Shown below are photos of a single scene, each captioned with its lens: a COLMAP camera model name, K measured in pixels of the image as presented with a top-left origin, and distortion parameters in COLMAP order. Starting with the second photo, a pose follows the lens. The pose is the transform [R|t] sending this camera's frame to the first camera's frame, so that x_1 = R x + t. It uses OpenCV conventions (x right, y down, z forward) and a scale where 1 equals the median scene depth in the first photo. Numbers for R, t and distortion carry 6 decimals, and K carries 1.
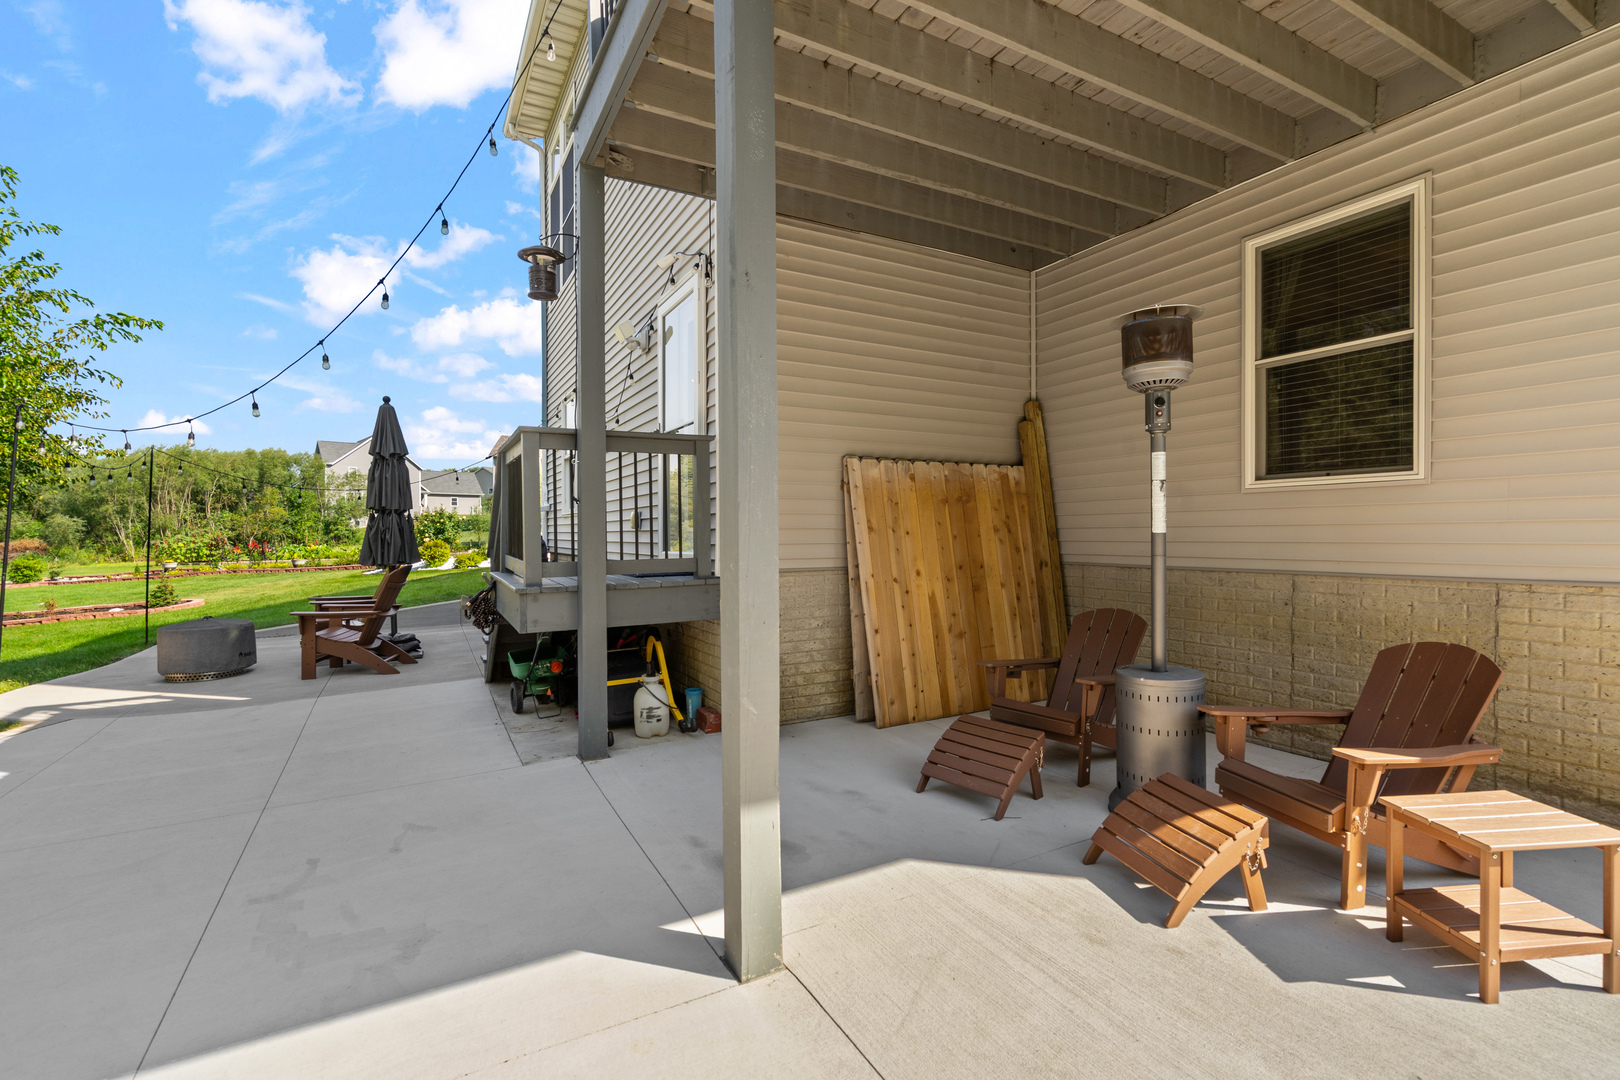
lens RADIAL K [[736.9, 0, 814.1], [0, 736.9, 538.2], [0, 0, 1]] dist [-0.015306, 0.008171]
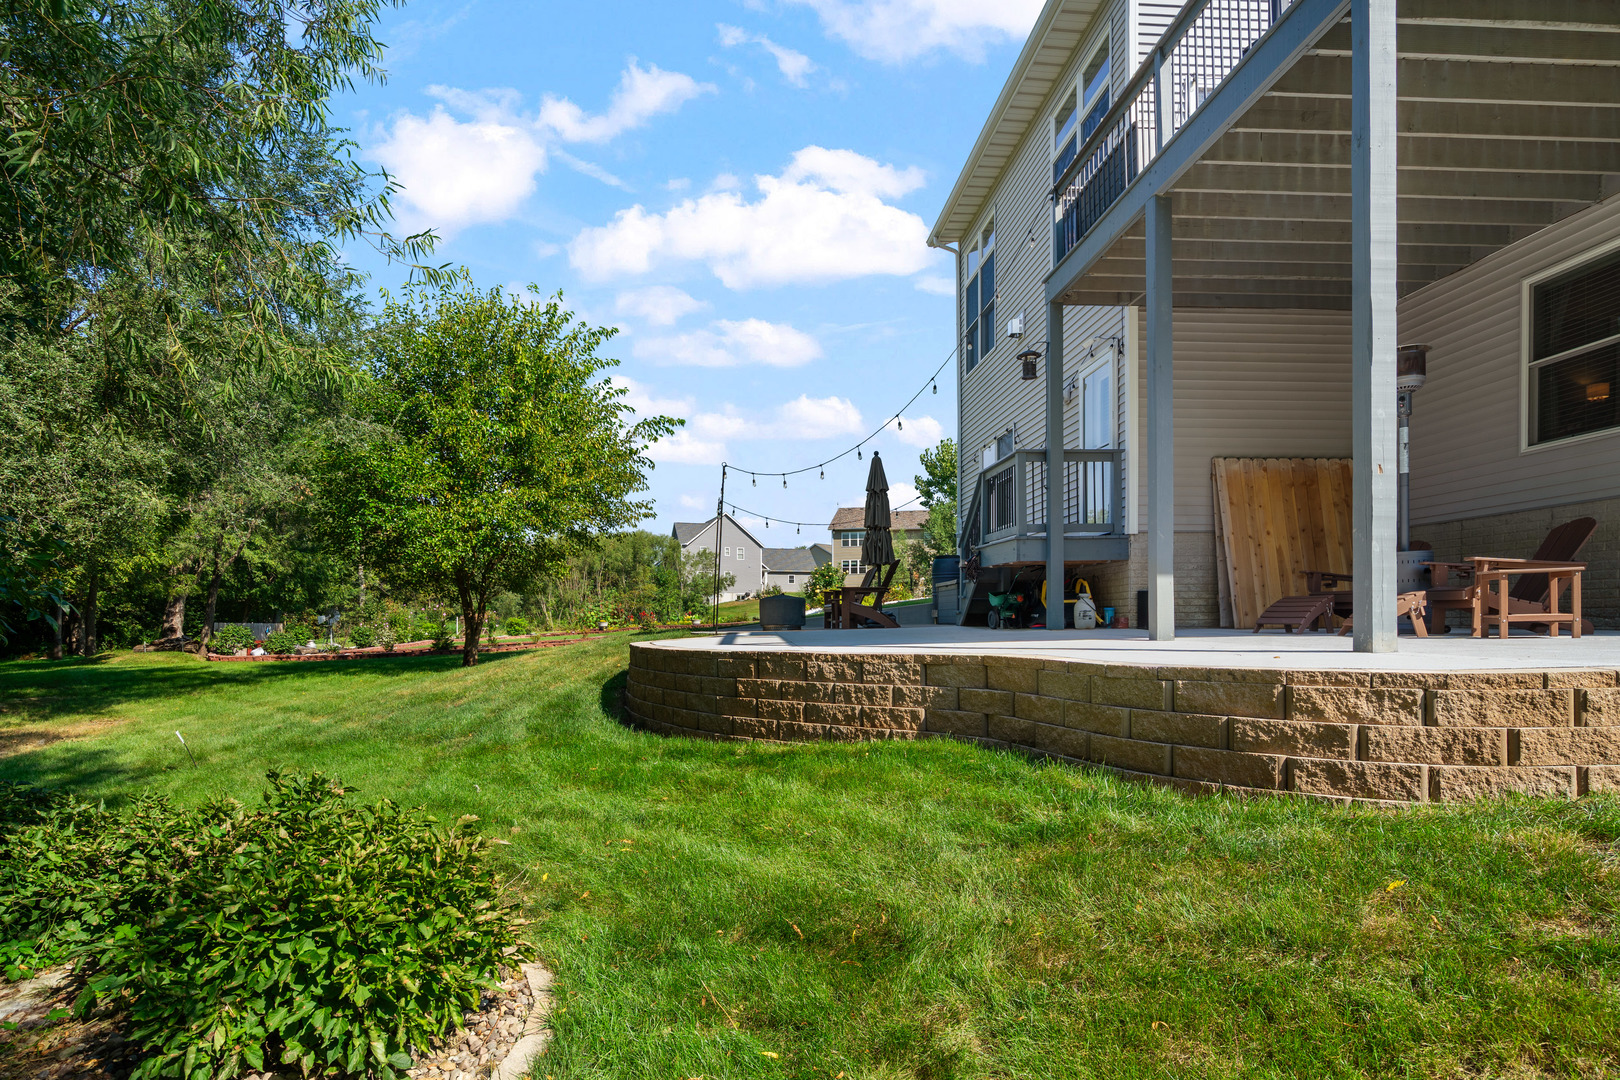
lens RADIAL K [[858.9, 0, 804.1], [0, 858.9, 625.2], [0, 0, 1]] dist [0.003333, 0.000367]
pose [[0.910281, 0.003538, -0.413975, 0.008490], [-0.002706, 0.999993, 0.002596, 0.236600], [0.413982, -0.001243, 0.910284, -0.984626]]
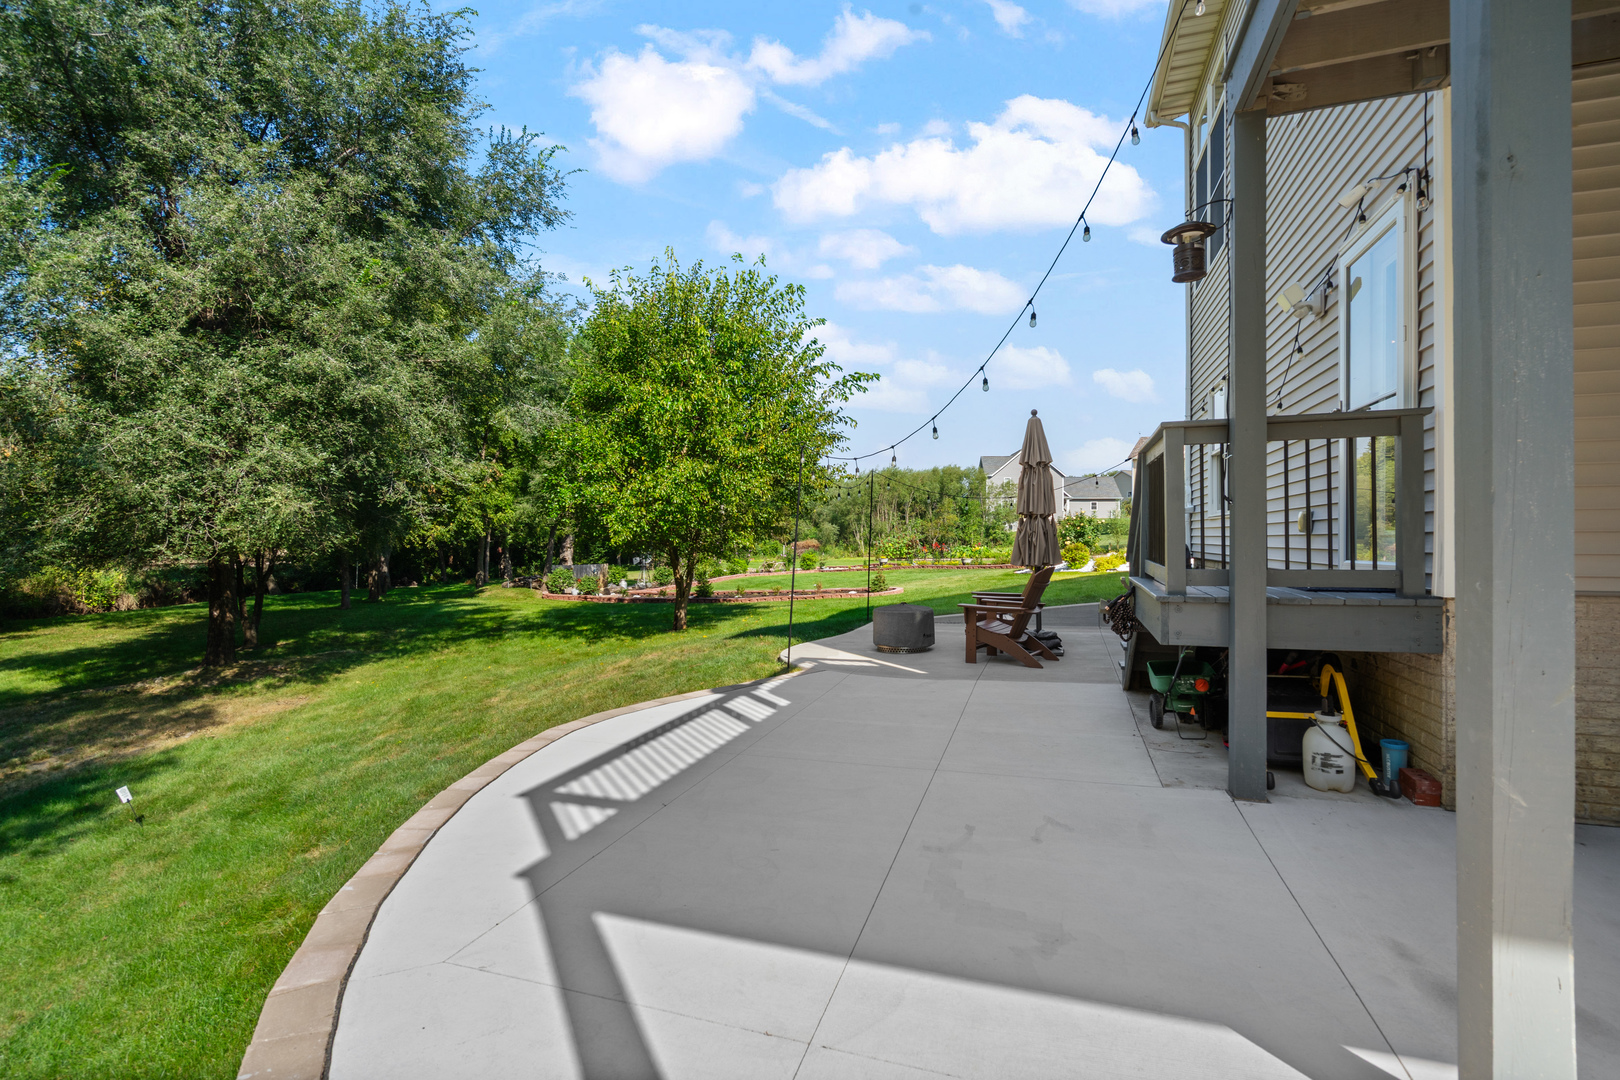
lens RADIAL K [[739.8, 0, 812.0], [0, 739.8, 537.0], [0, 0, 1]] dist [0.000823, 0.000808]
pose [[0.682528, 0.003809, -0.730850, -0.014340], [-0.008522, 0.999960, -0.002747, -0.000327], [0.730810, 0.008104, 0.682533, 0.029606]]
